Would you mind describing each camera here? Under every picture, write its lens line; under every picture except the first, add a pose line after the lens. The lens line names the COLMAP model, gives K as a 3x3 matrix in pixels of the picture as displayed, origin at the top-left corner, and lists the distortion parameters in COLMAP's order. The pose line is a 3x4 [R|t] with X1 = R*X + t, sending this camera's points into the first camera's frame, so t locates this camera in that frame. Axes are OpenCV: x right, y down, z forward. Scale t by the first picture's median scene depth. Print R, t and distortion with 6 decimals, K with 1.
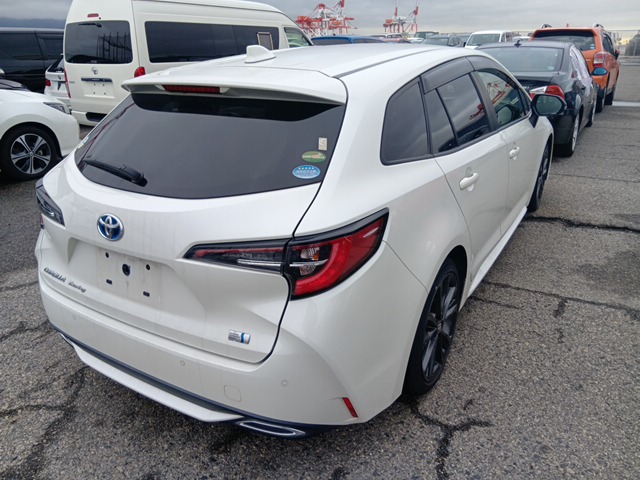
lens RADIAL K [[471.5, 0, 320.0], [0, 471.5, 240.0], [0, 0, 1]] dist [0.004222, -0.003067]
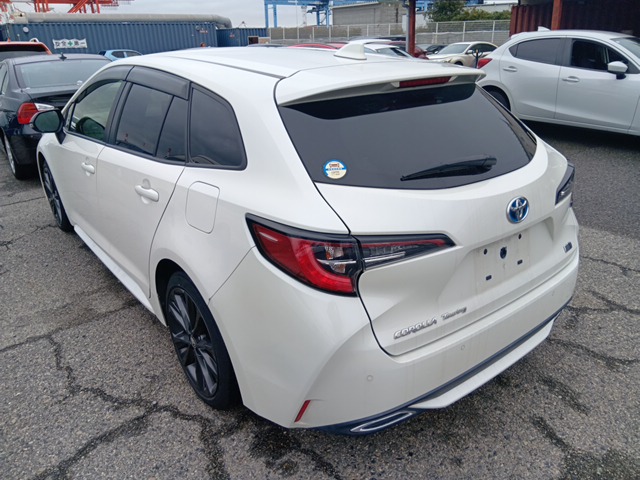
lens RADIAL K [[471.5, 0, 320.0], [0, 471.5, 240.0], [0, 0, 1]] dist [0.004222, -0.003067]
pose [[0.370000, -0.338857, 0.865029, -1.293584], [0.369986, 0.907830, 0.197368, -0.281313], [-0.852180, 0.247023, 0.461270, 0.772359]]
